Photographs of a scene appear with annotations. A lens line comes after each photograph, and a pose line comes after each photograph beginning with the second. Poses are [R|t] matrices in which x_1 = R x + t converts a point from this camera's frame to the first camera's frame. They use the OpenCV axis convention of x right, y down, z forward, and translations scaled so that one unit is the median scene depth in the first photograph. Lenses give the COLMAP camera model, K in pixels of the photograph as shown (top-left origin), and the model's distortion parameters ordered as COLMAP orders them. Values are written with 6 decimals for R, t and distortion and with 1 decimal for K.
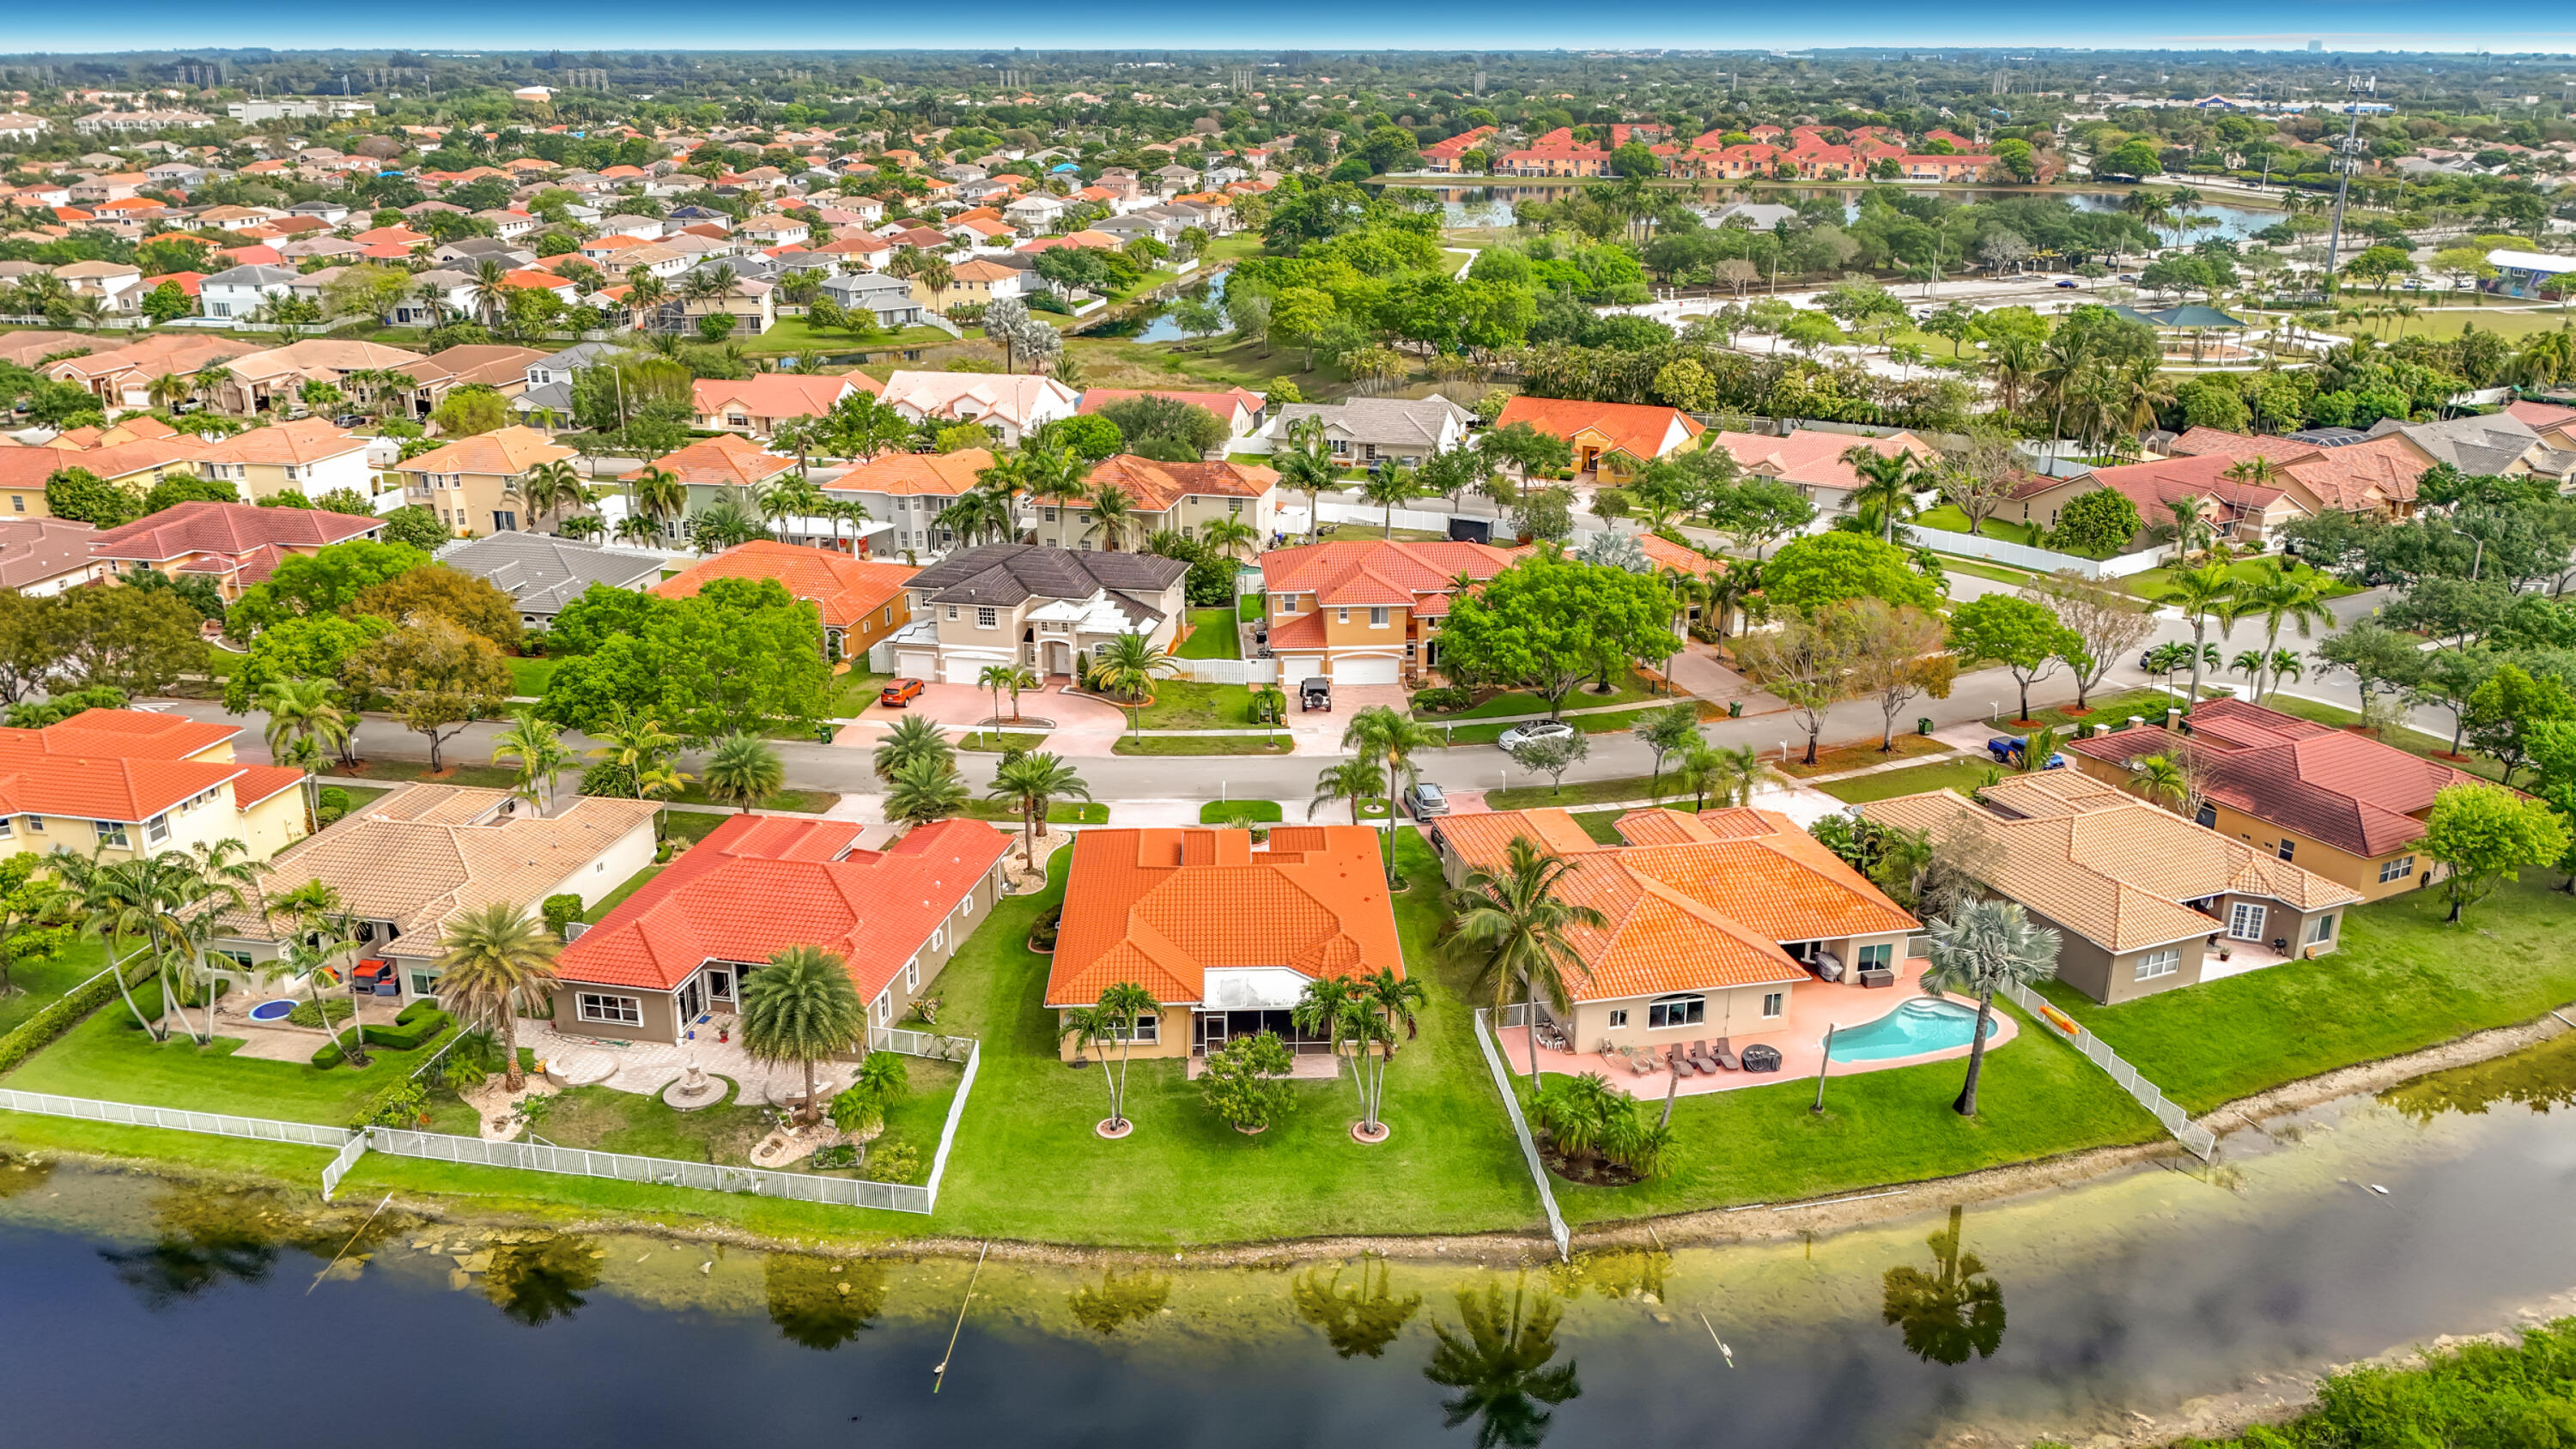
lens RADIAL K [[1941.2, 0, 1290.4], [0, 1941.2, 718.4], [0, 0, 1]] dist [0.000679, -0.023377]
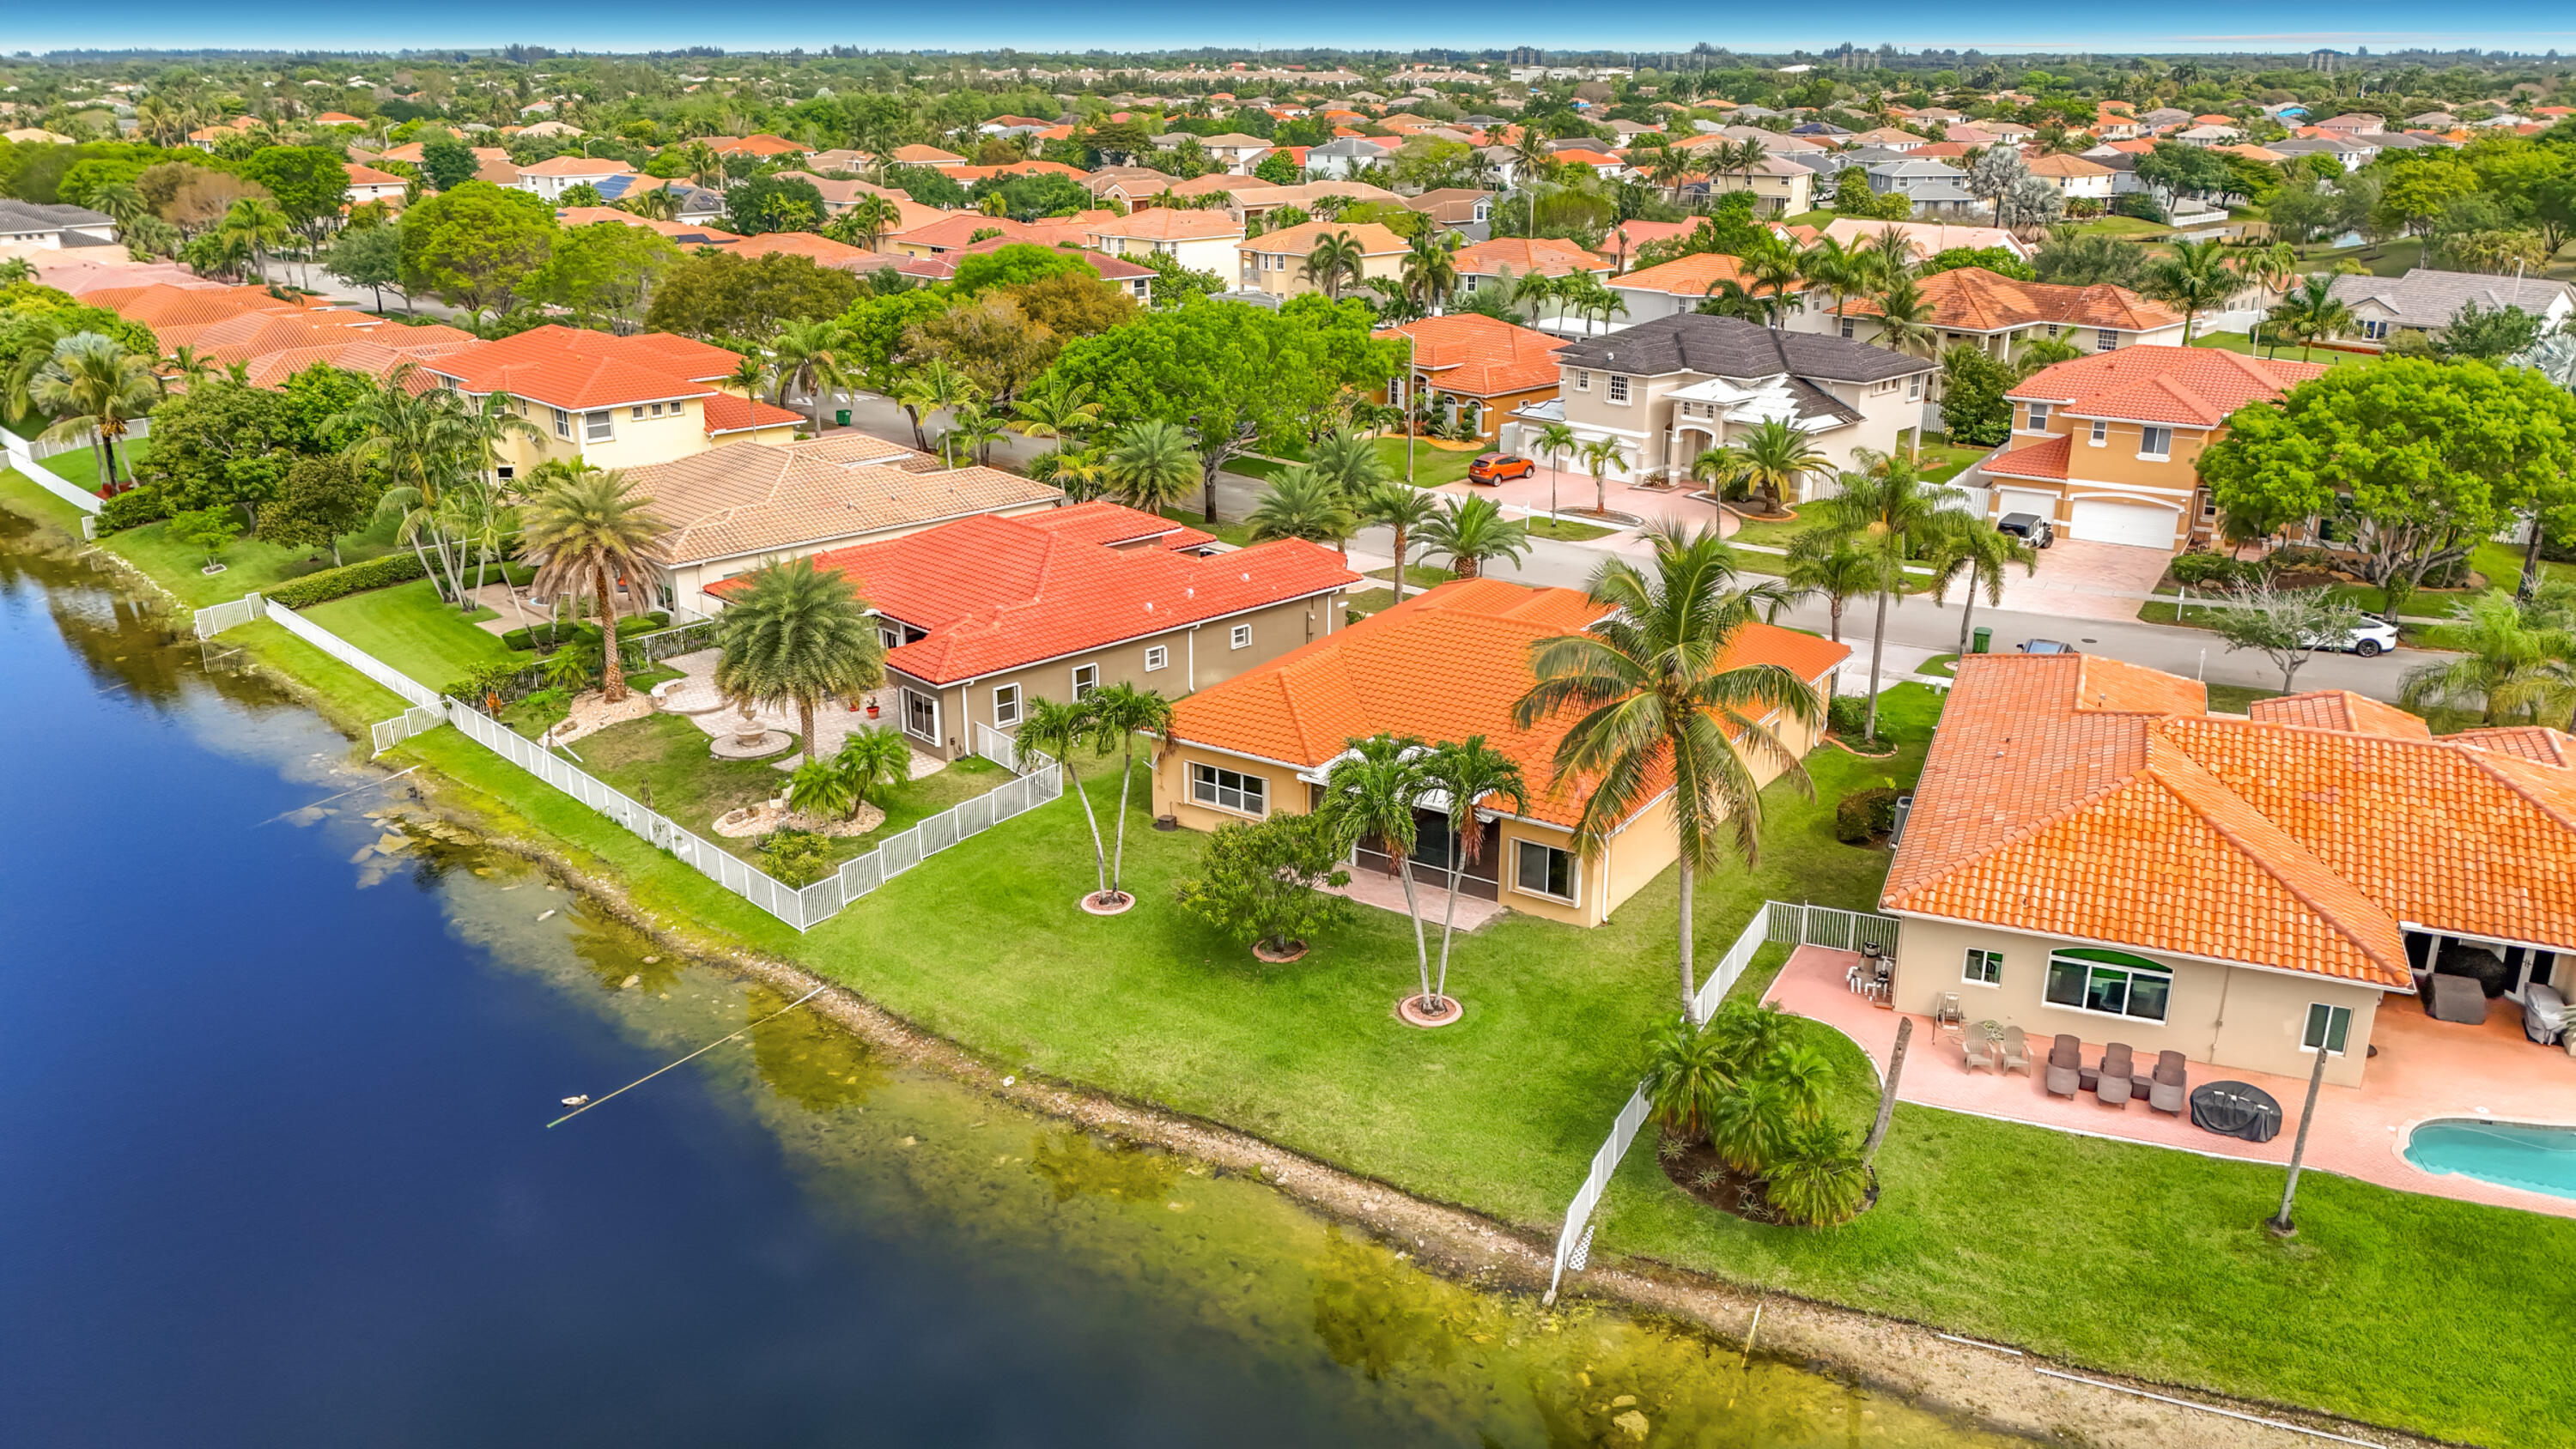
lens RADIAL K [[1941.2, 0, 1282.7], [0, 1941.2, 734.4], [0, 0, 1]] dist [0.000679, -0.023377]
pose [[0.811951, 0.191377, -0.551463, 0.296216], [-0.189120, 0.980017, 0.061648, 0.096038], [0.552241, 0.054238, 0.831918, 0.446839]]
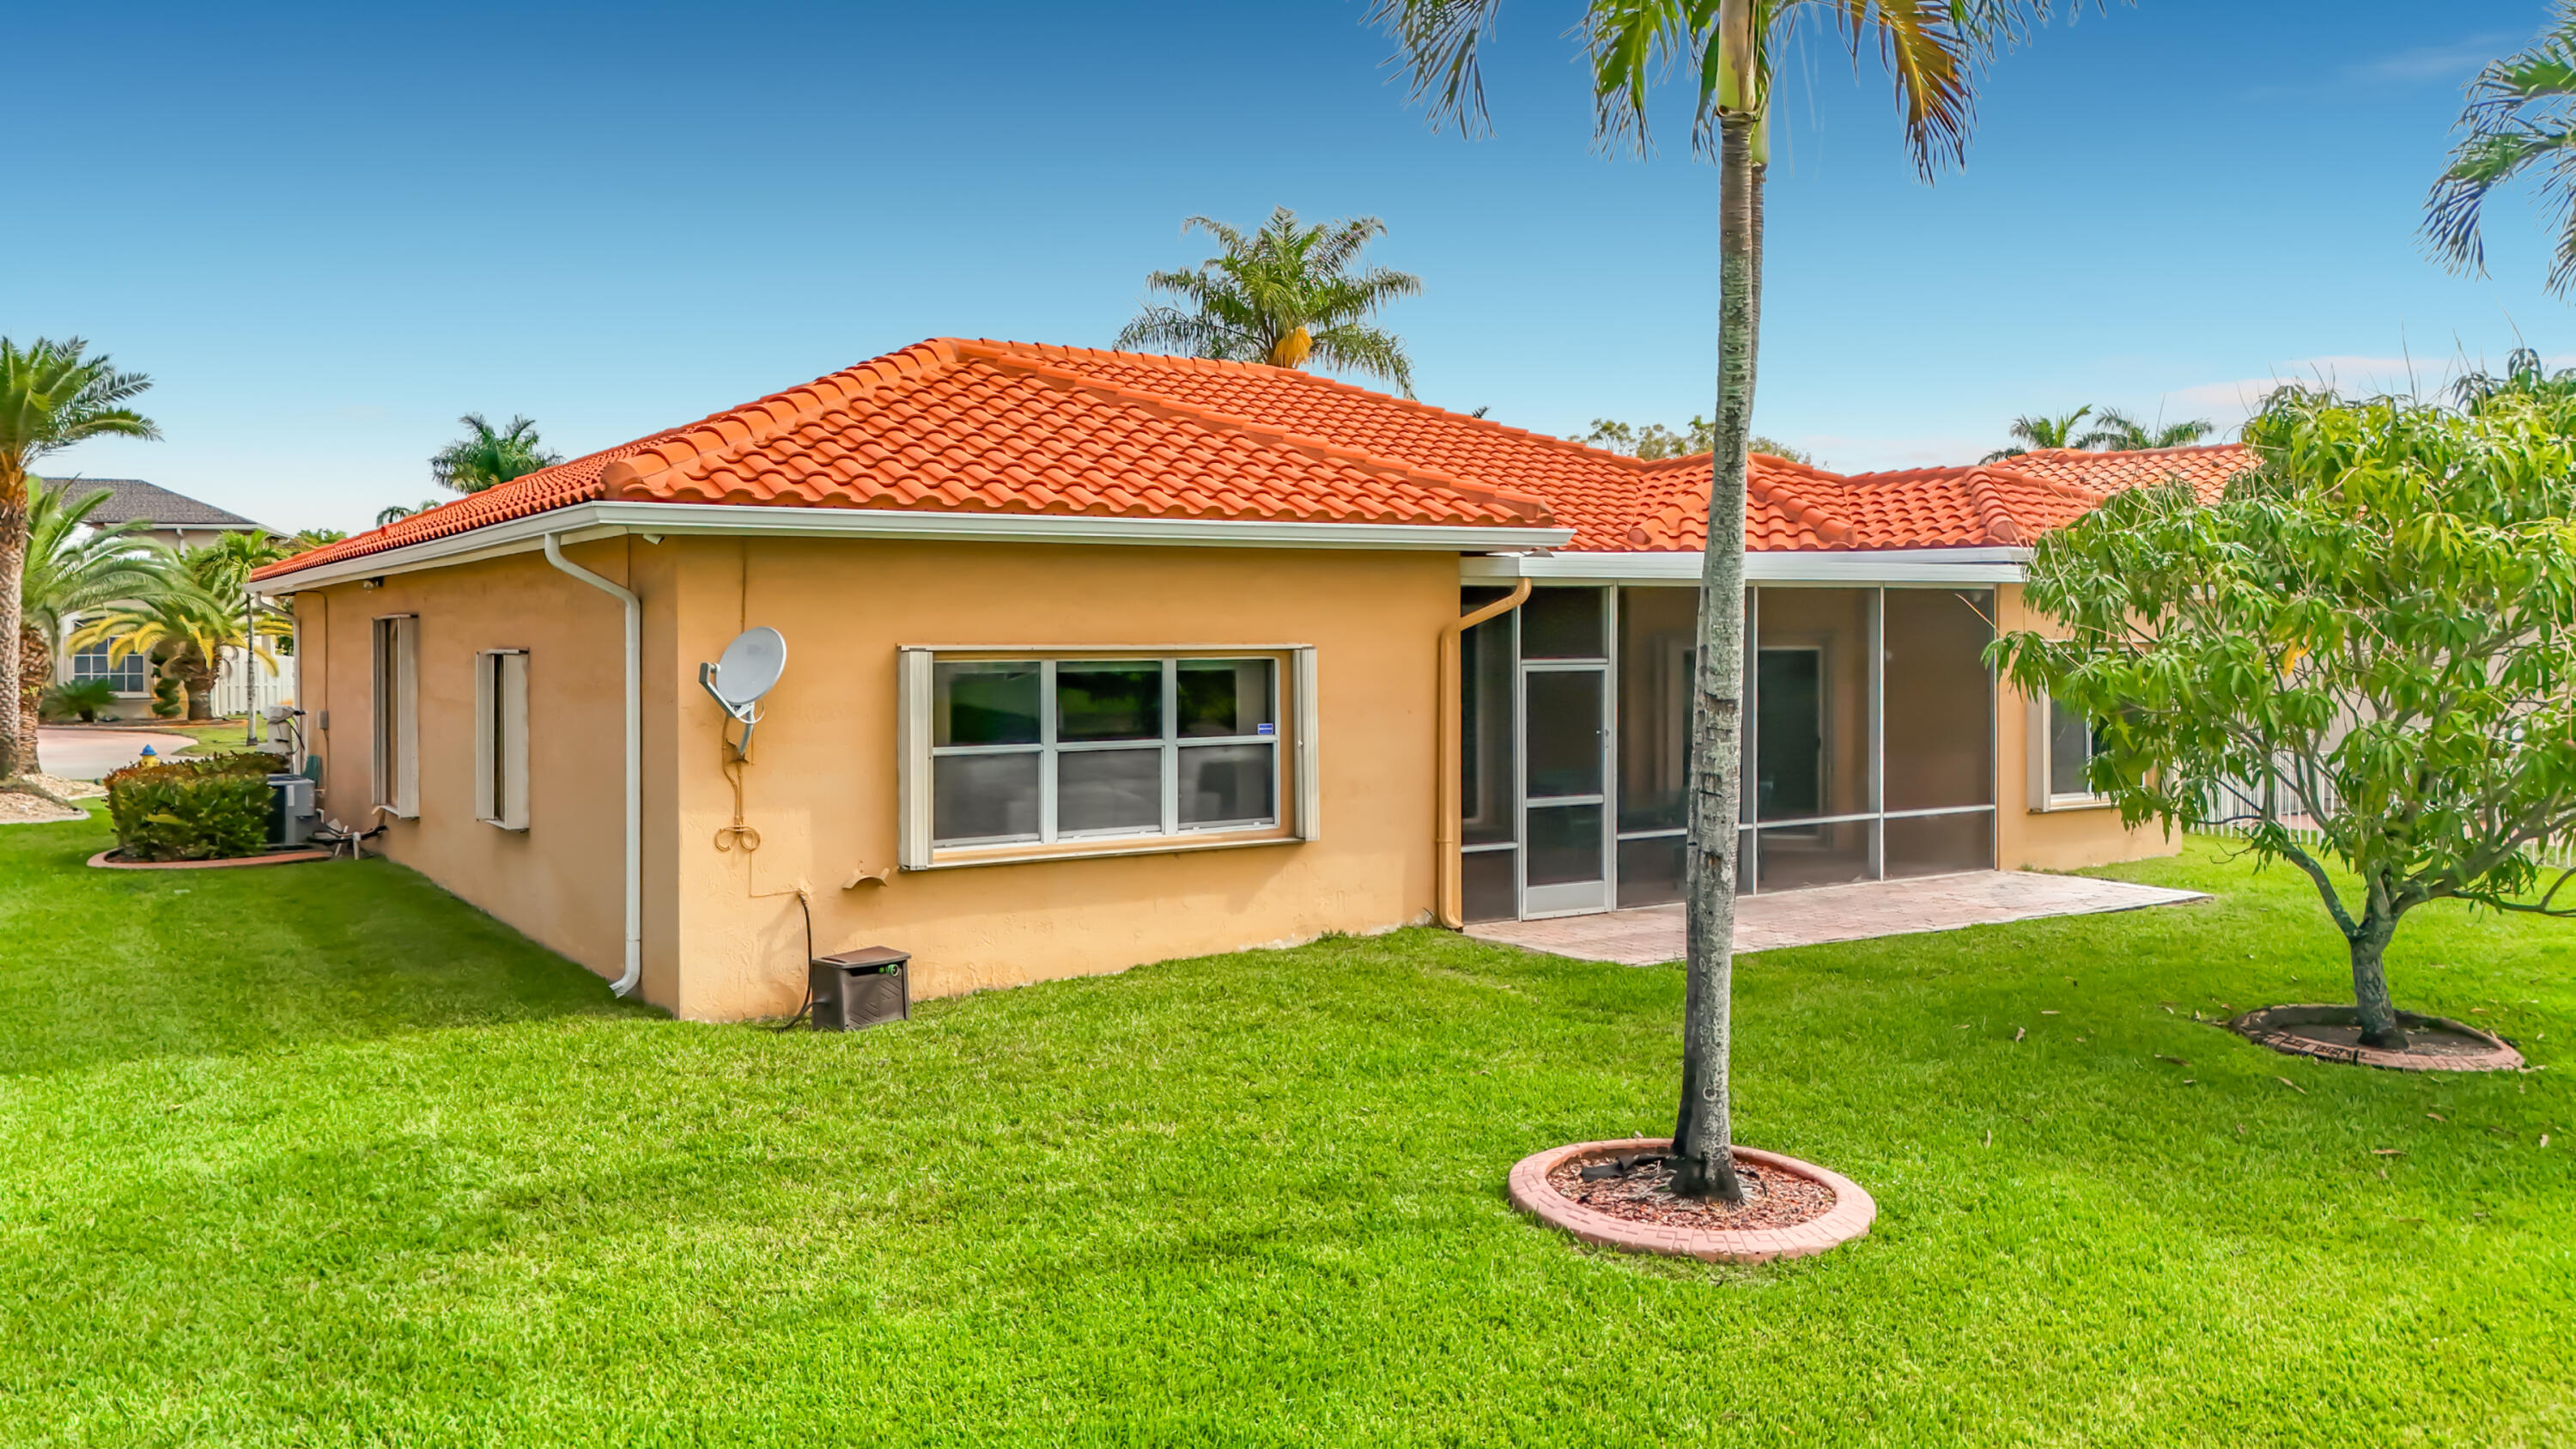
lens RADIAL K [[1941.8, 0, 1287.5], [0, 1941.8, 739.7], [0, 0, 1]] dist [0.000679, -0.023377]
pose [[0.858230, -0.025669, 0.512623, -0.150431], [0.165952, 0.958981, -0.229817, 0.196011], [-0.485697, 0.282306, 0.827286, 0.864125]]
